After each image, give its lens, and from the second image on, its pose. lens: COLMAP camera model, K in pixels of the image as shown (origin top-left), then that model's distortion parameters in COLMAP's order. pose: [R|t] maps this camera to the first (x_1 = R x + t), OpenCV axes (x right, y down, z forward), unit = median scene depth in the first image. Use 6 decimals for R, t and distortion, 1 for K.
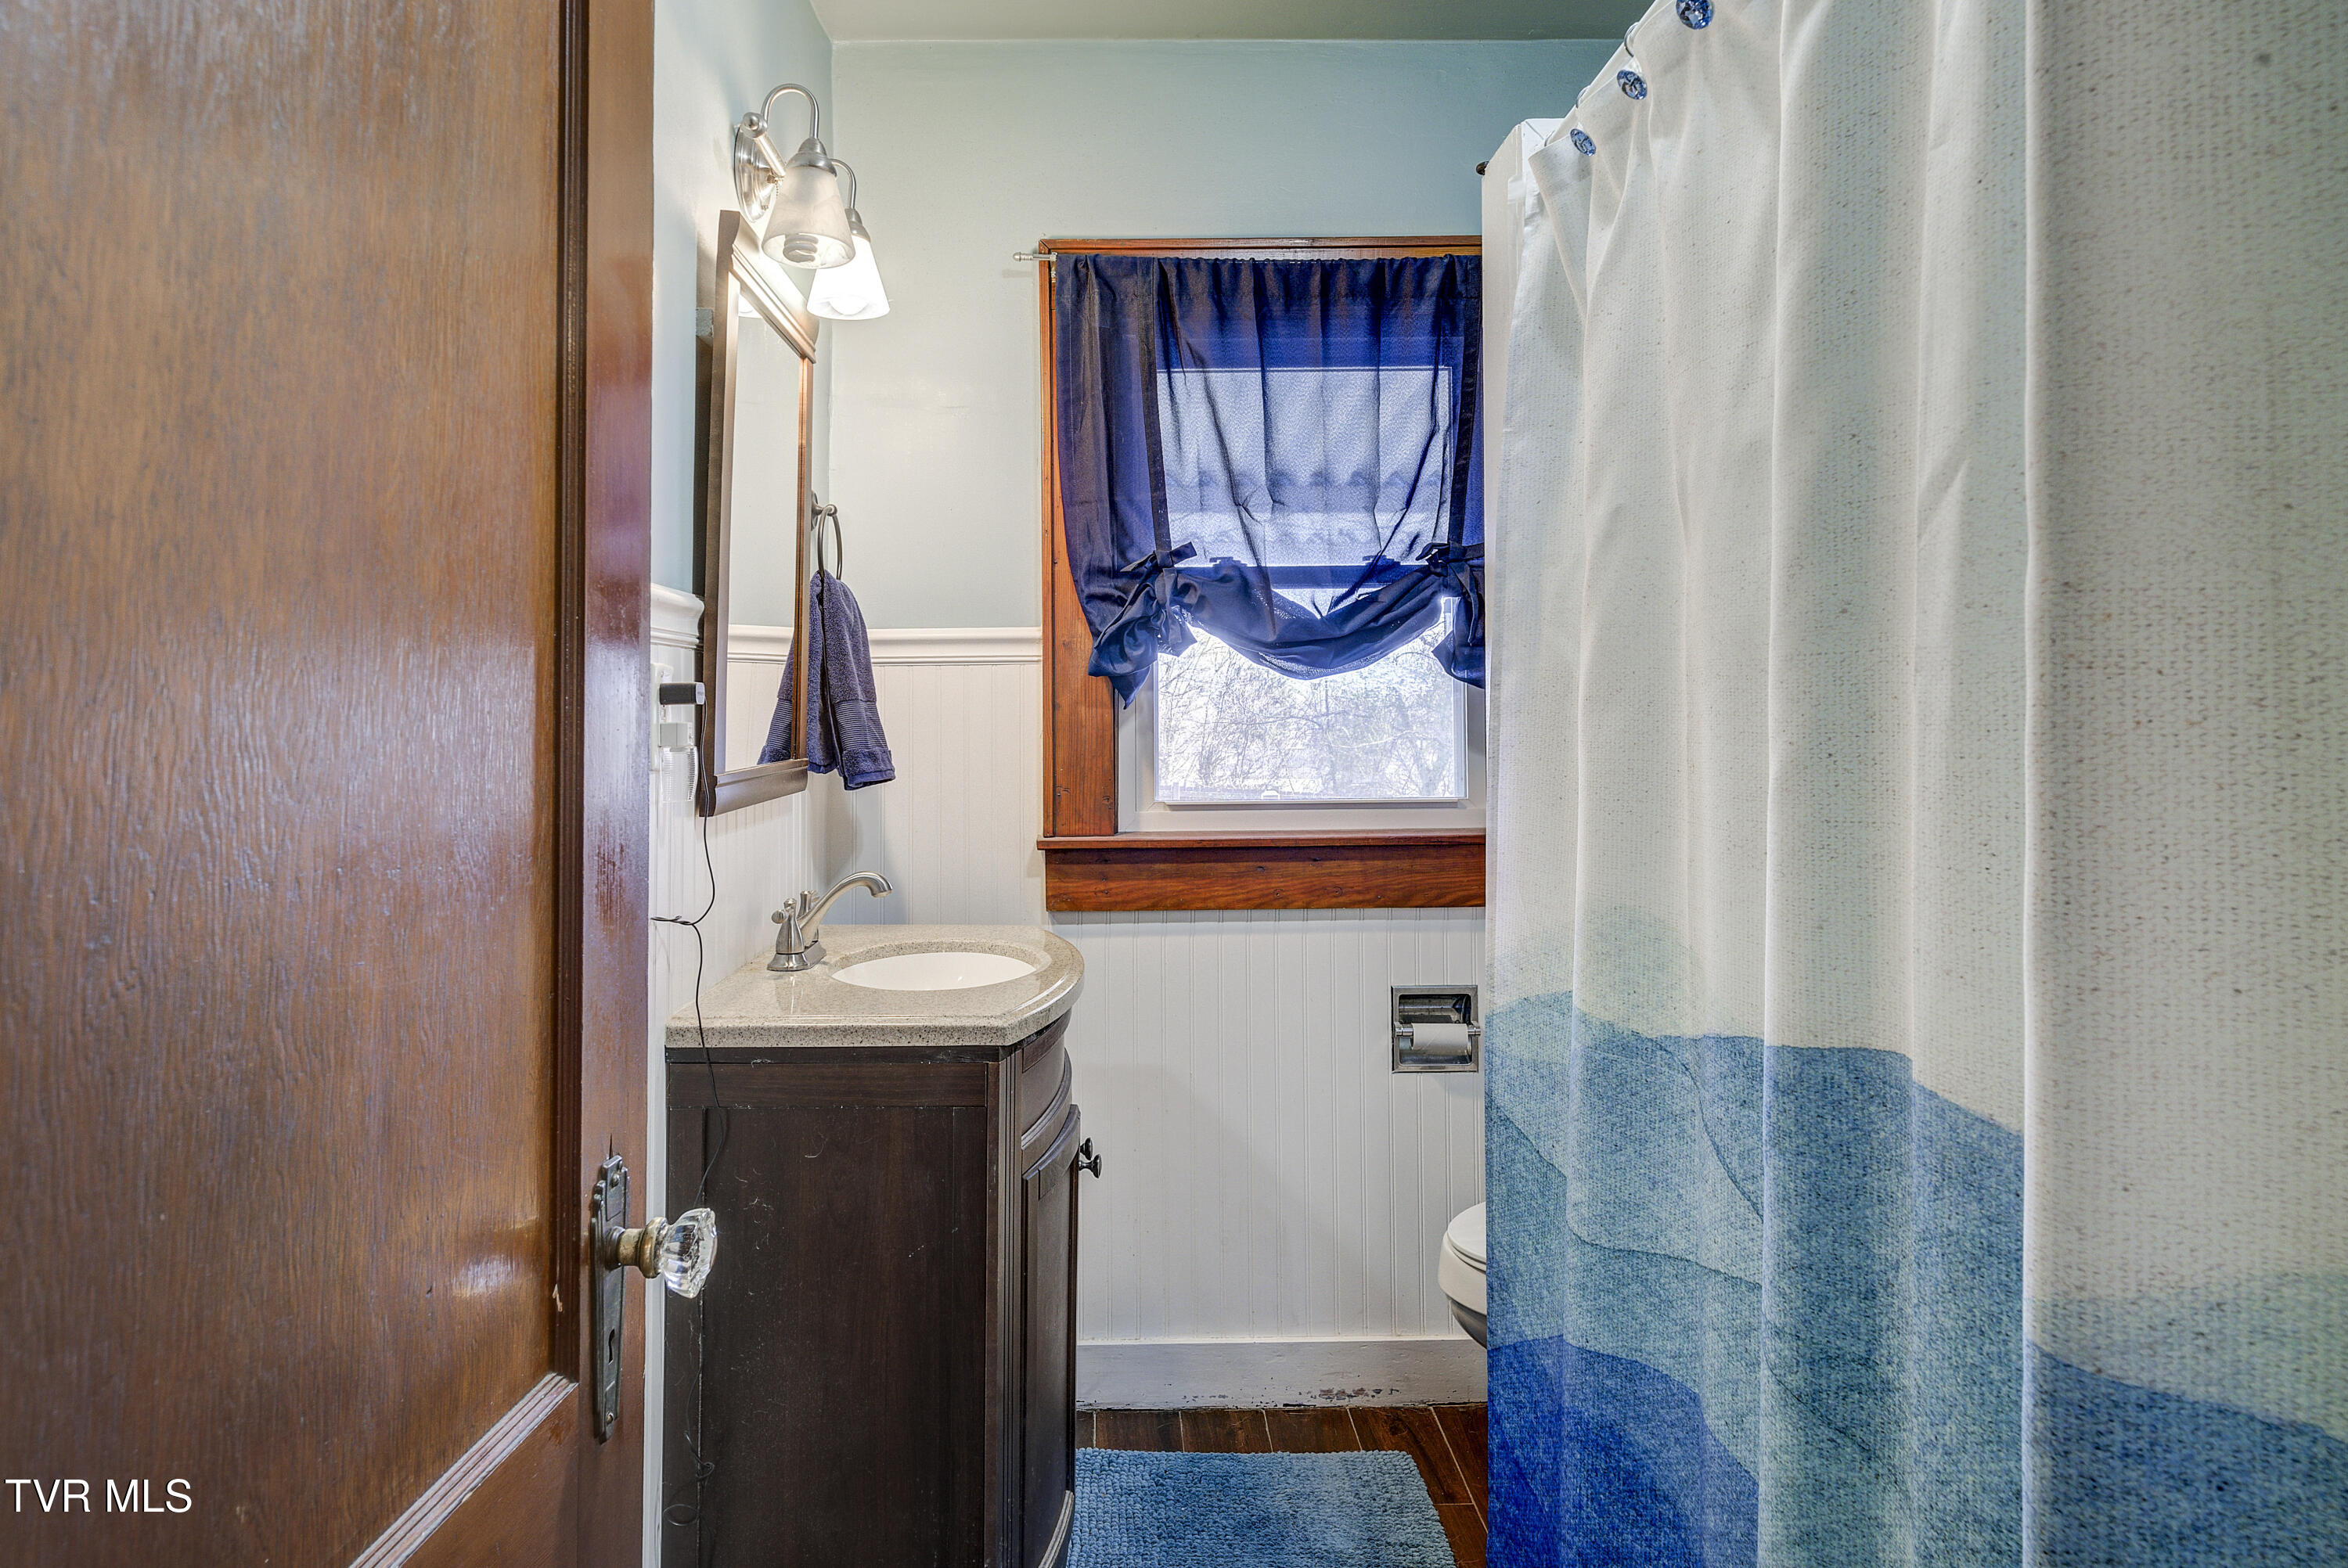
lens RADIAL K [[1426.4, 0, 1174.5], [0, 1426.4, 794.3], [0, 0, 1]] dist [-0.001829, -0.000039]
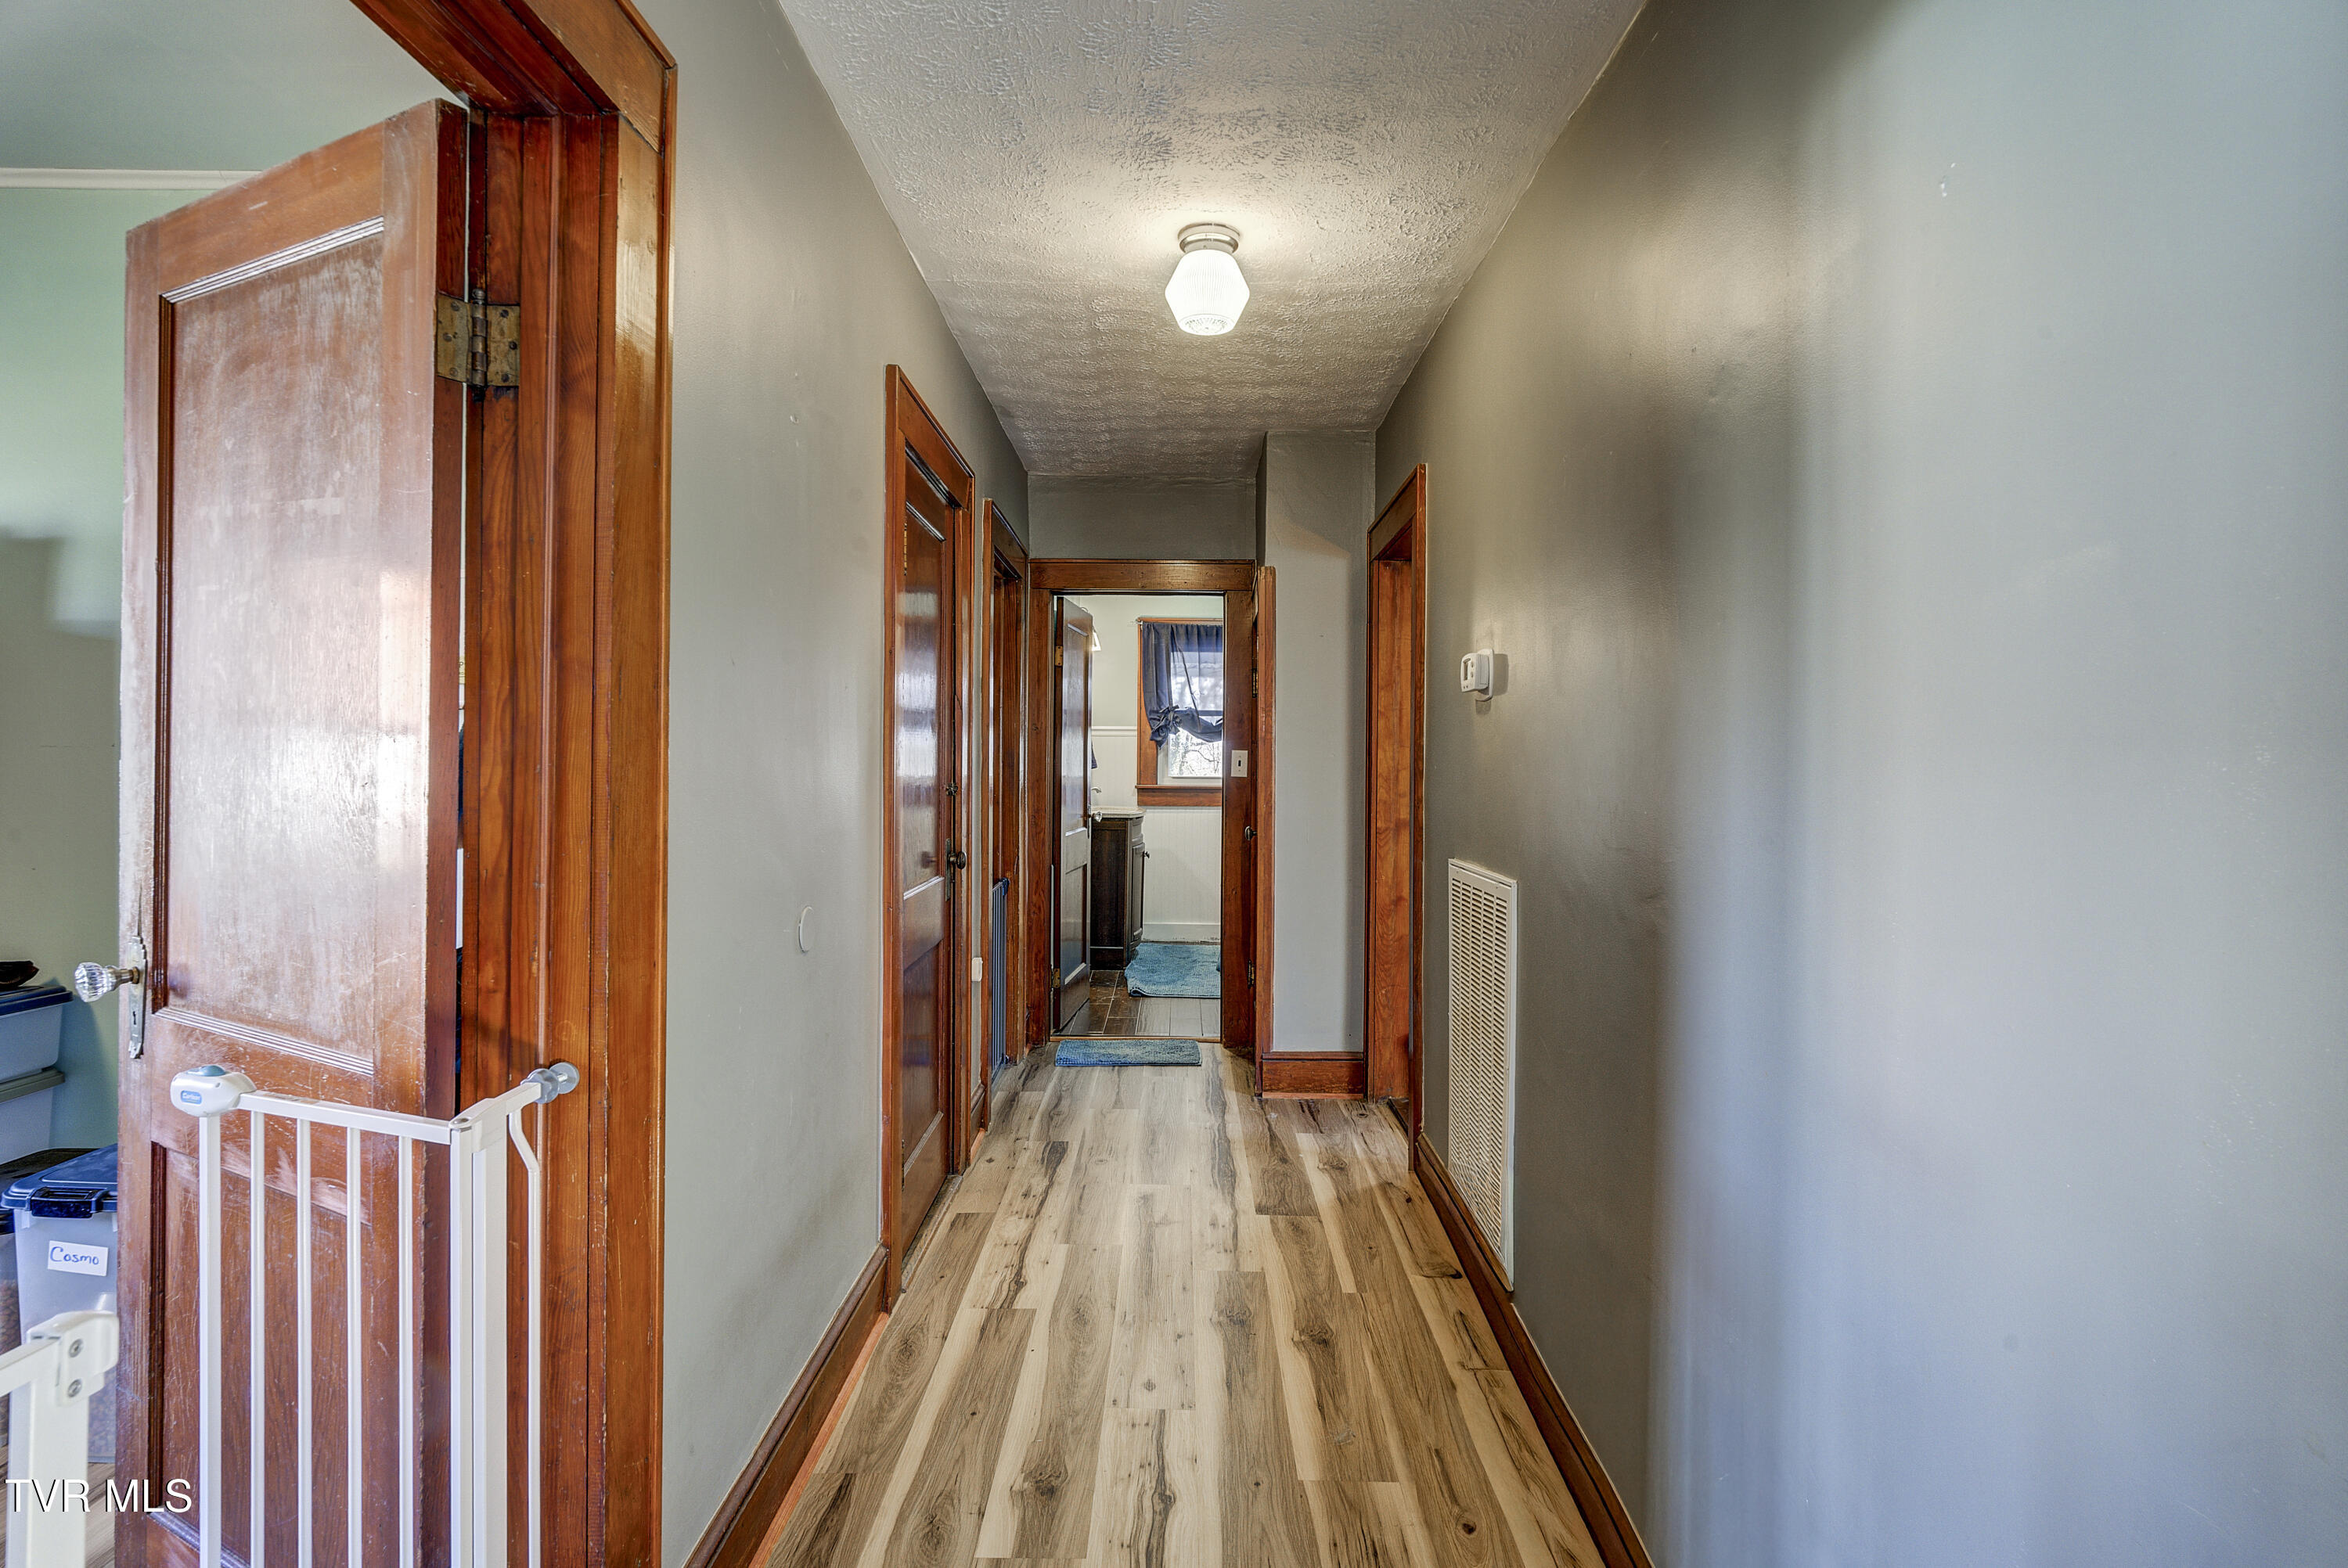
lens RADIAL K [[1216.1, 0, 1174.3], [0, 1216.1, 773.5], [0, 0, 1]] dist [-0.004595, 0.000044]
pose [[0.998527, 0.012228, -0.052862, 0.165911], [-0.011501, 0.999835, 0.014042, -0.044813], [0.053025, -0.013414, 0.998503, -2.065107]]
